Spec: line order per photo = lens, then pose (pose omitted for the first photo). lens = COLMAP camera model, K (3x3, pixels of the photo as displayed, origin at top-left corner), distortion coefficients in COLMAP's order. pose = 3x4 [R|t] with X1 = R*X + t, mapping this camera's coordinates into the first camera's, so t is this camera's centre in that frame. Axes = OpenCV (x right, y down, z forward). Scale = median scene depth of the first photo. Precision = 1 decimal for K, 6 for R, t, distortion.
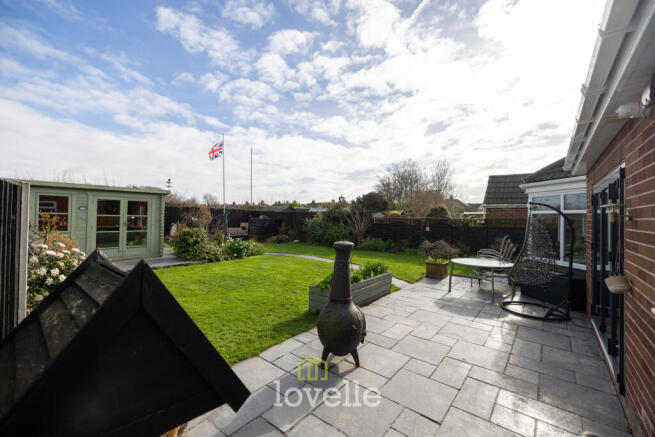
lens RADIAL K [[273.7, 0, 324.6], [0, 273.7, 215.9], [0, 0, 1]] dist [0.003616, 0.000663]
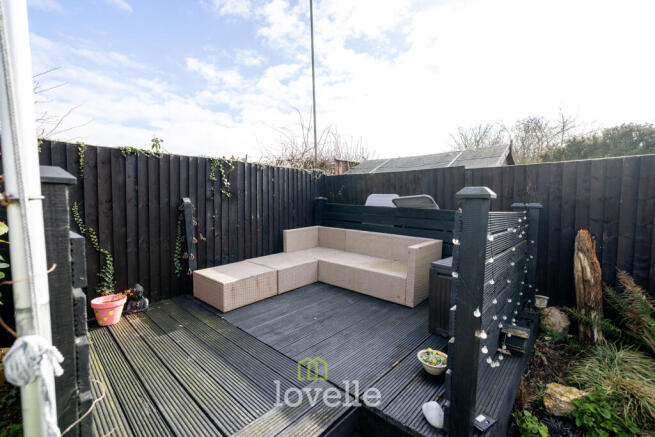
lens RADIAL K [[273.7, 0, 329.2], [0, 273.7, 216.8], [0, 0, 1]] dist [0.003616, 0.000663]
pose [[0.999199, 0.004746, -0.039744, 0.156083], [-0.001977, 0.997584, 0.069441, -0.001395], [0.039977, -0.069306, 0.996794, -0.369920]]
